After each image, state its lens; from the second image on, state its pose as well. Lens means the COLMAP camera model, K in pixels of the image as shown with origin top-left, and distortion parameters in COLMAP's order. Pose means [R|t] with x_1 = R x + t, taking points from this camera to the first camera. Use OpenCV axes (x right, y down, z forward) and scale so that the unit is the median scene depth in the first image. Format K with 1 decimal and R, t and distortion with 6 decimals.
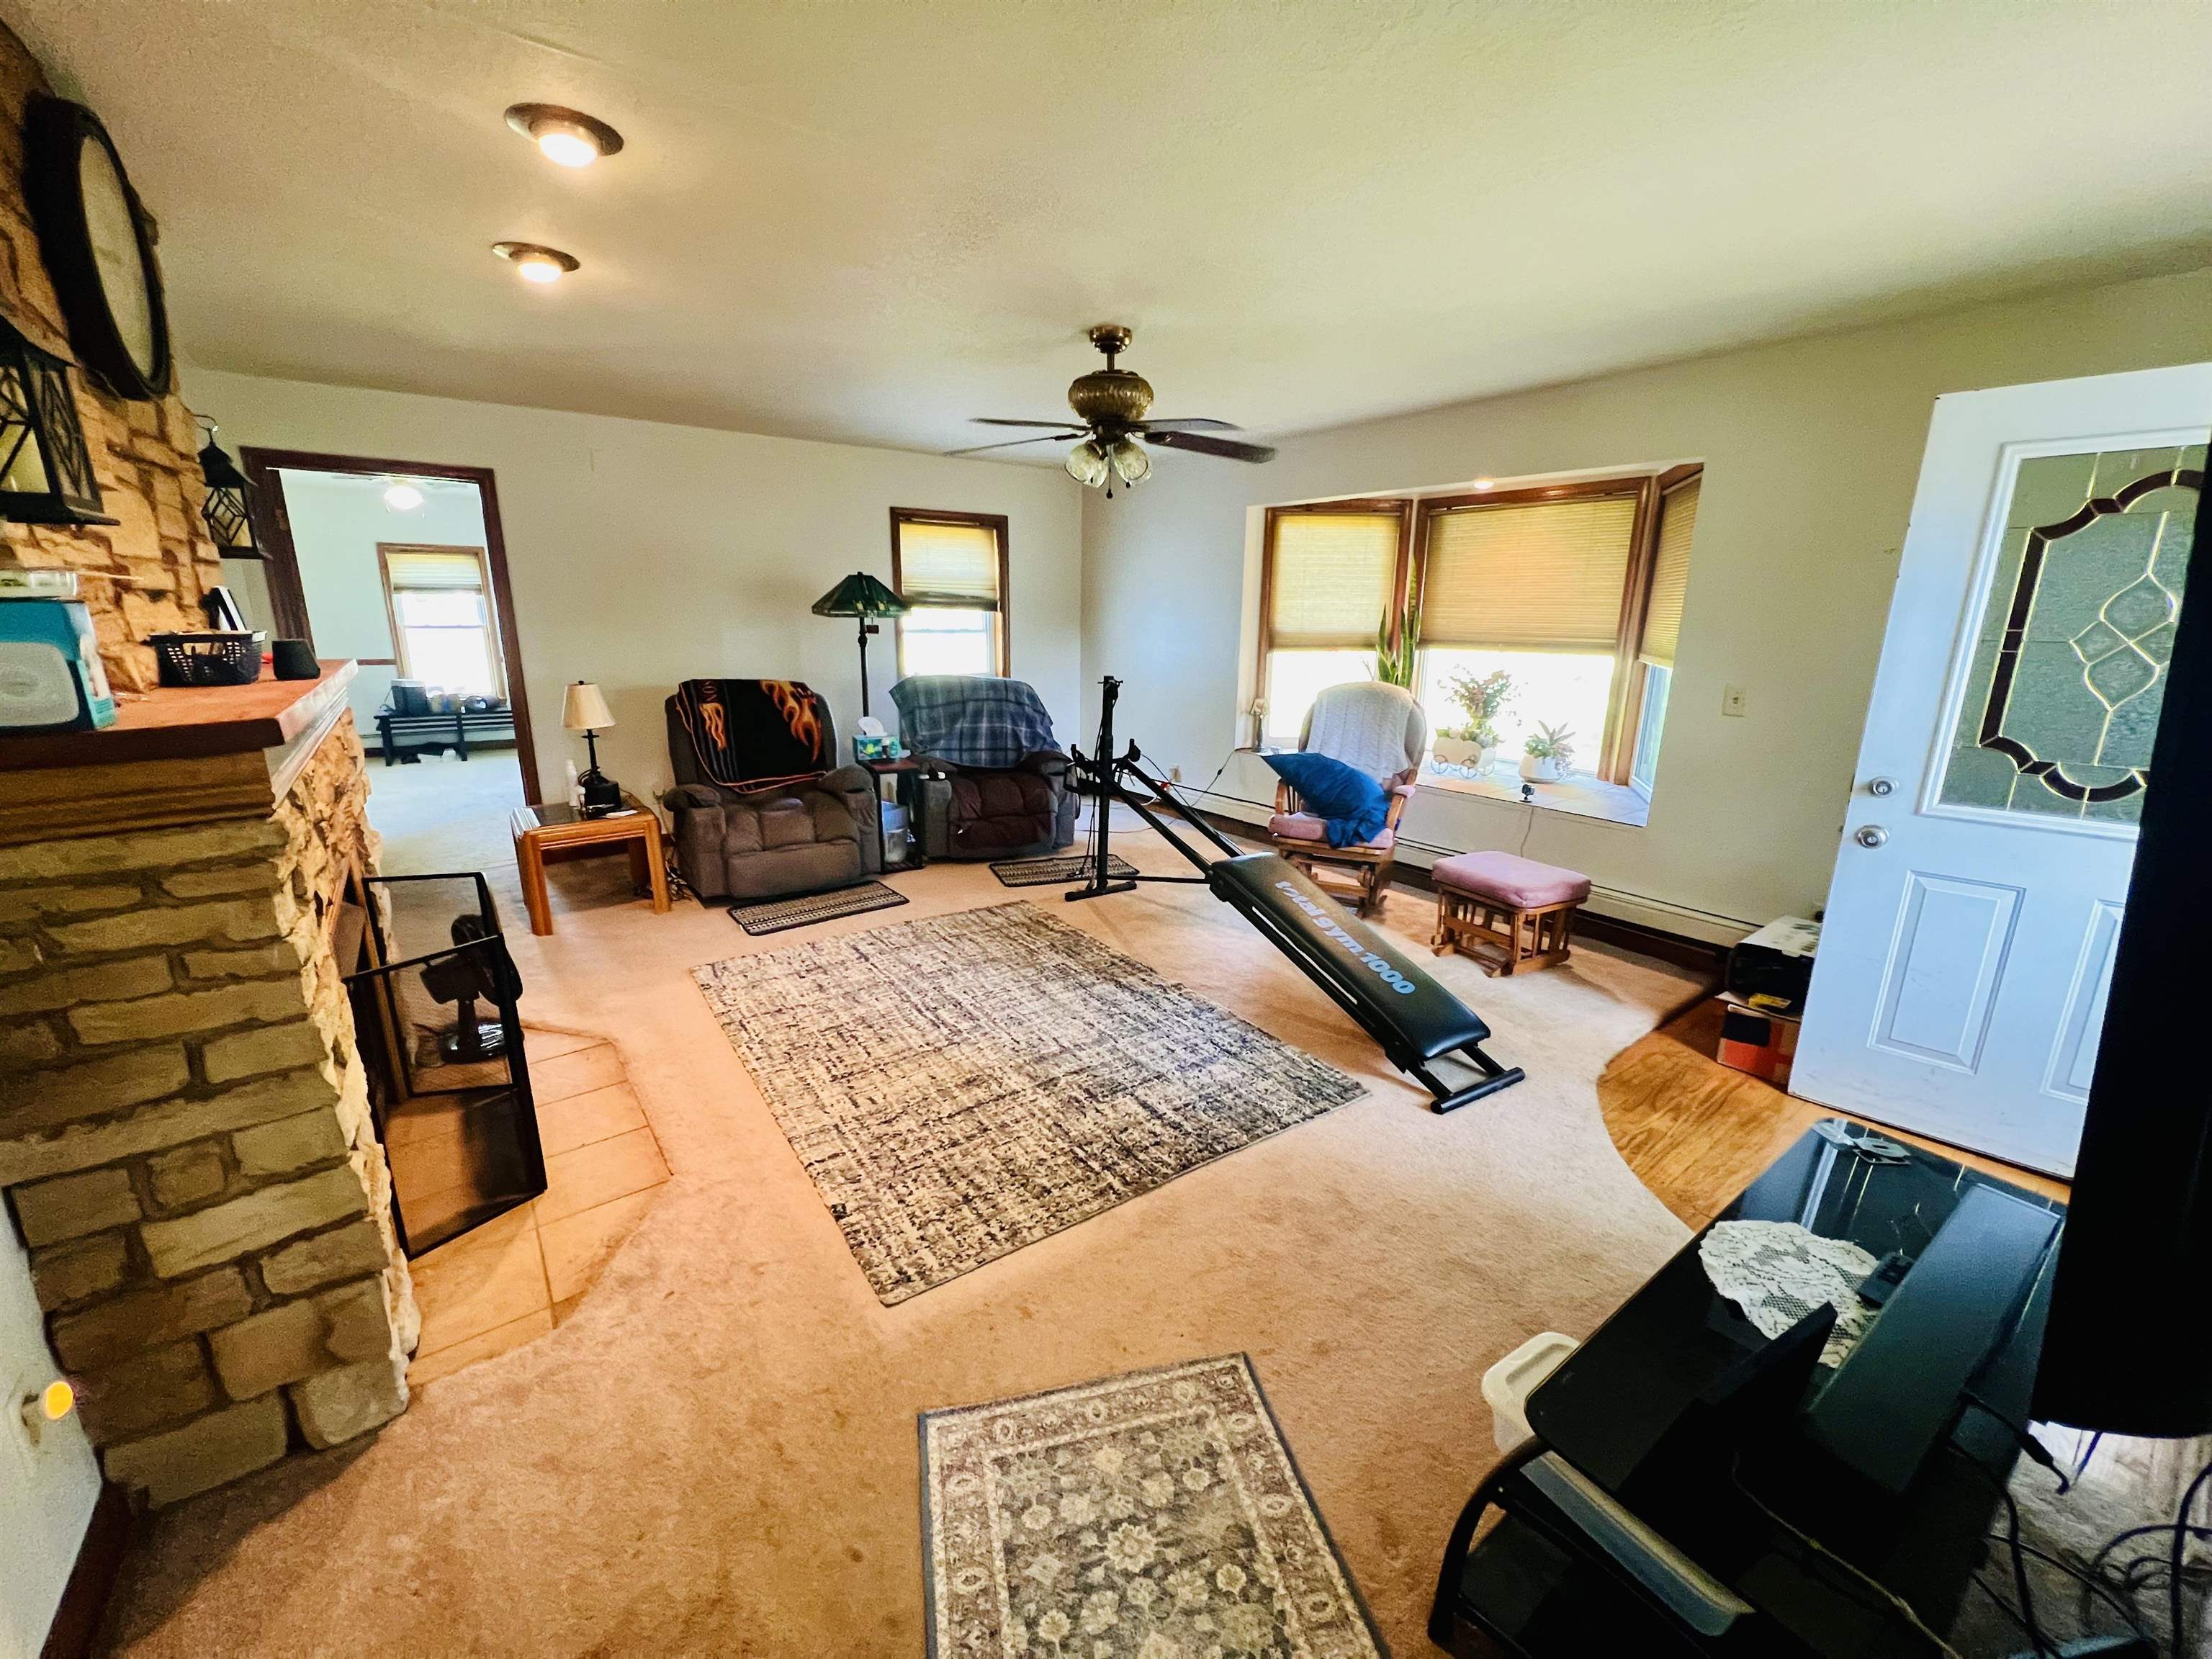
lens RADIAL K [[884.3, 0, 1107.6], [0, 884.3, 826.3], [0, 0, 1]] dist [-0.001619, -0.000435]
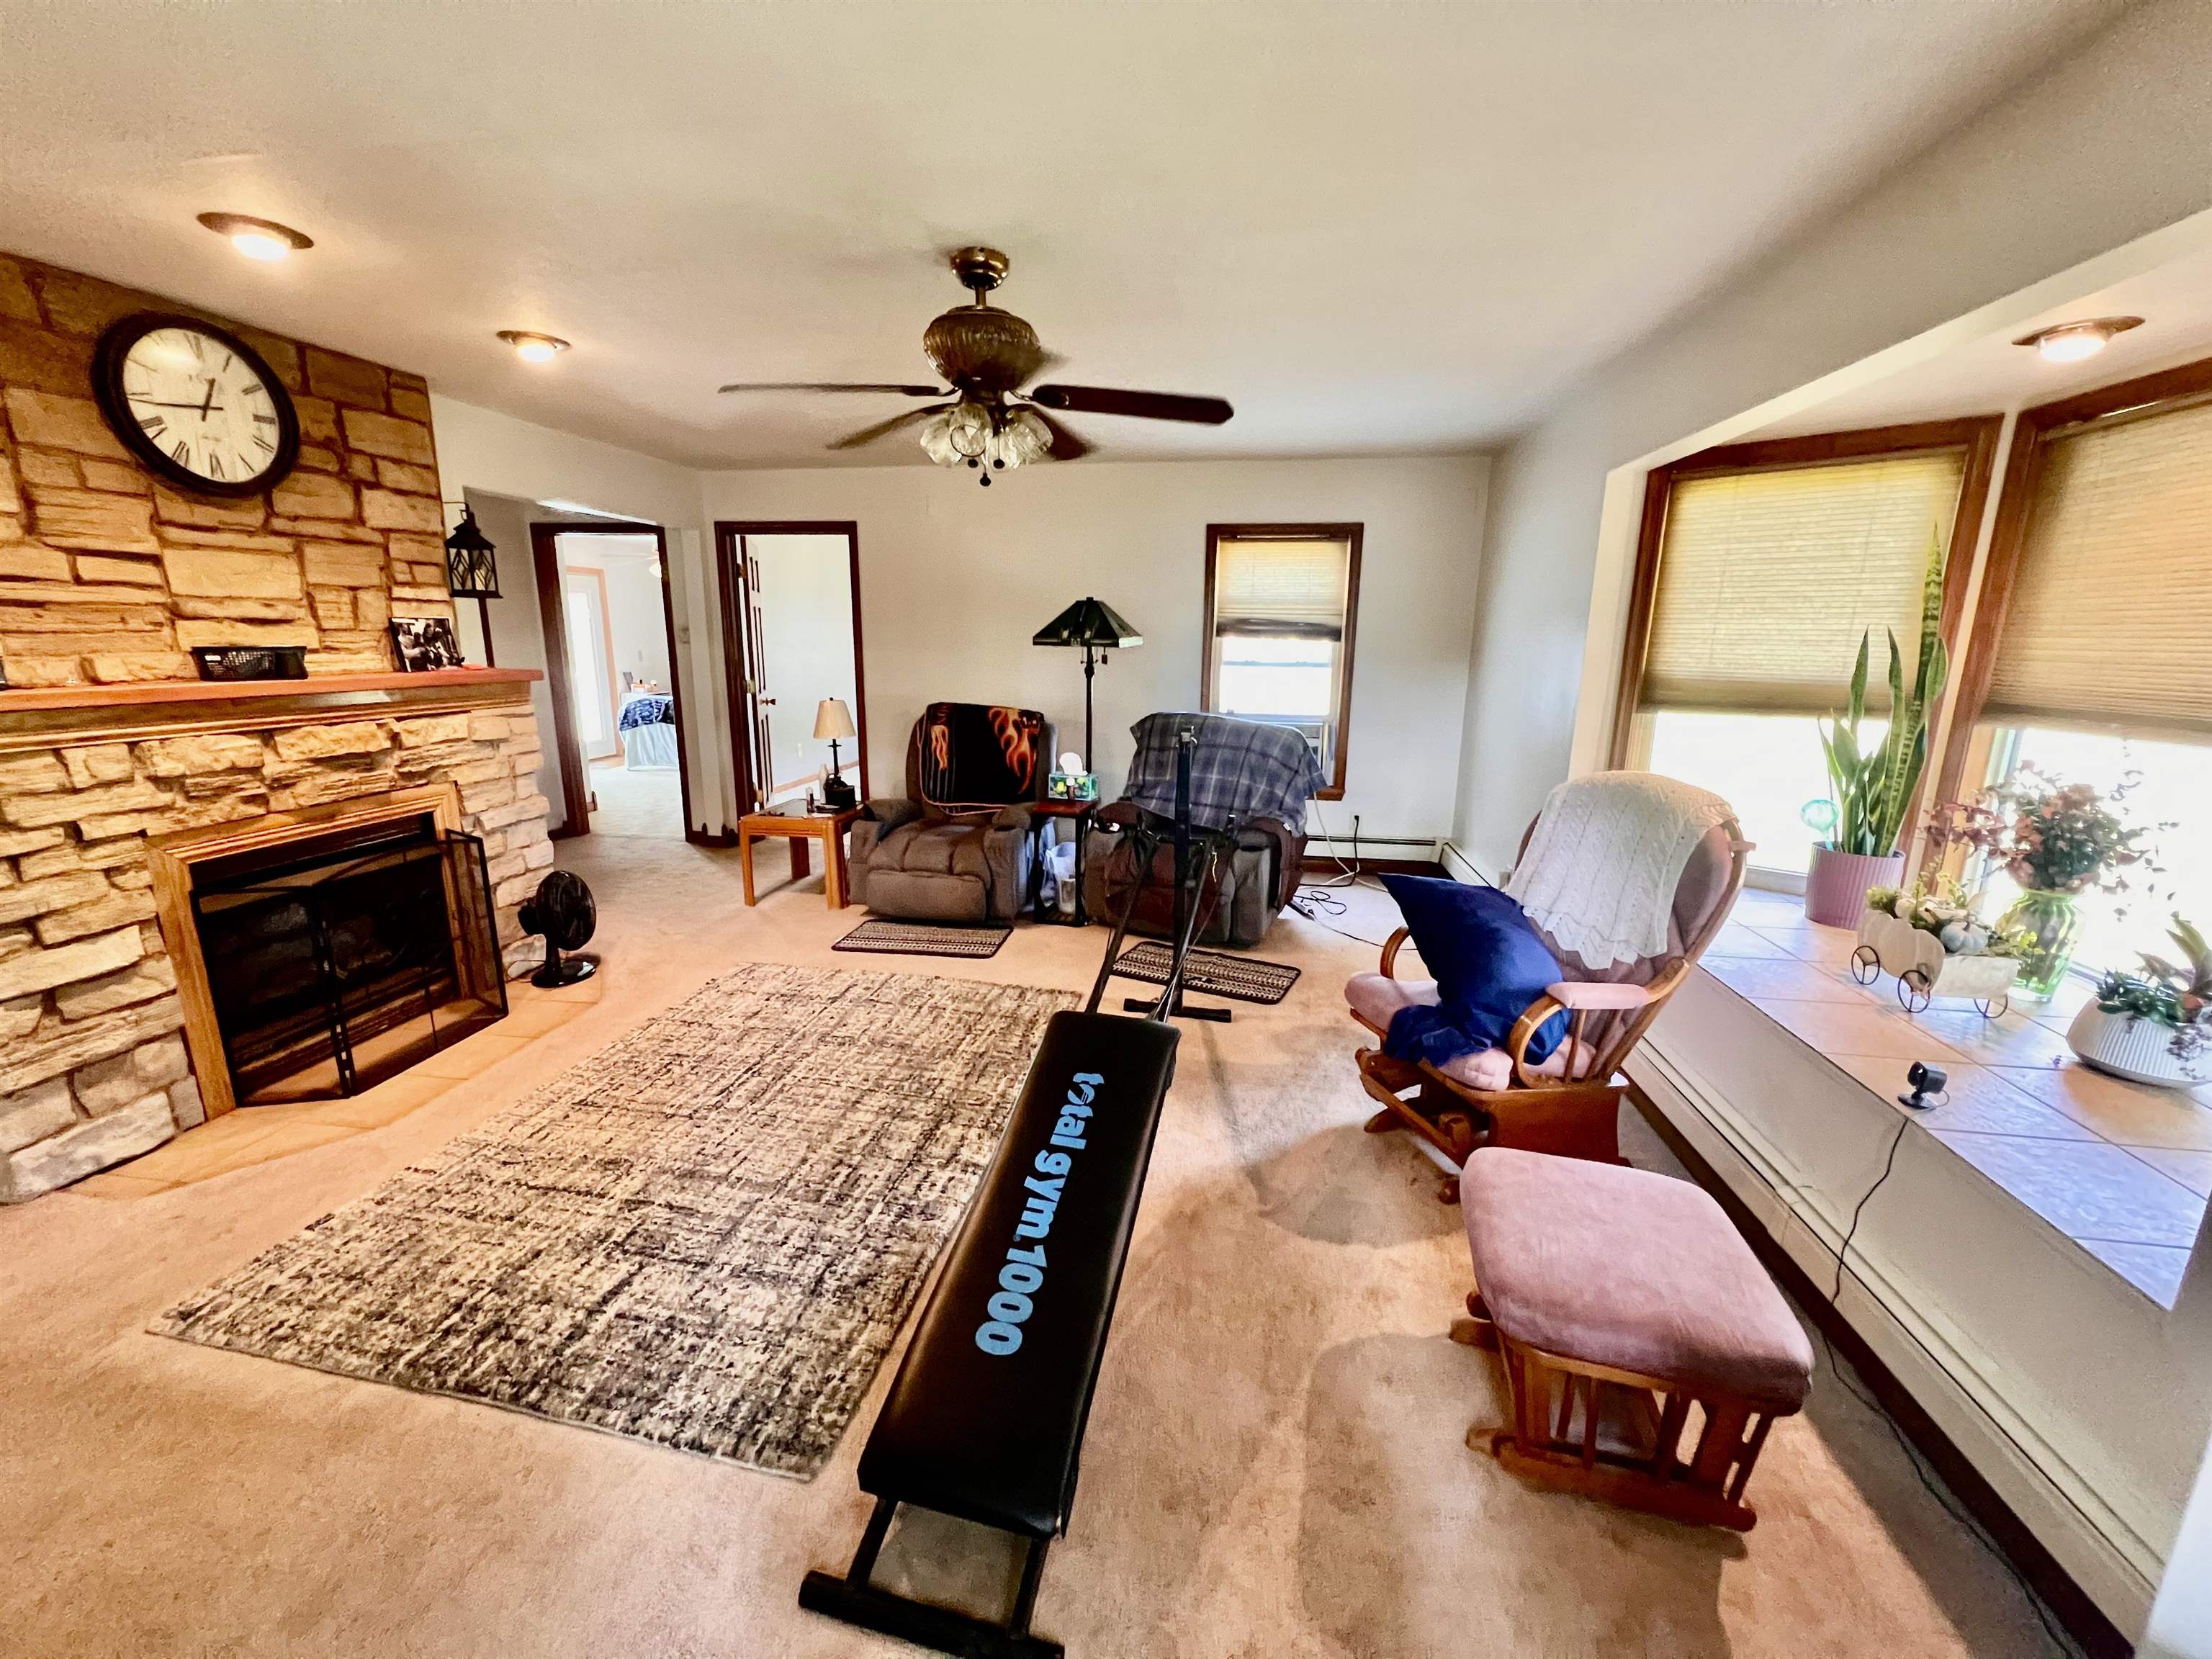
lens RADIAL K [[884.3, 0, 1098.0], [0, 884.3, 830.1], [0, 0, 1]] dist [-0.001619, -0.000435]
pose [[0.693681, 0.156860, -0.702995, 0.477663], [-0.177718, 0.983097, 0.043996, -0.104420], [0.698014, 0.094416, 0.709833, 0.431014]]
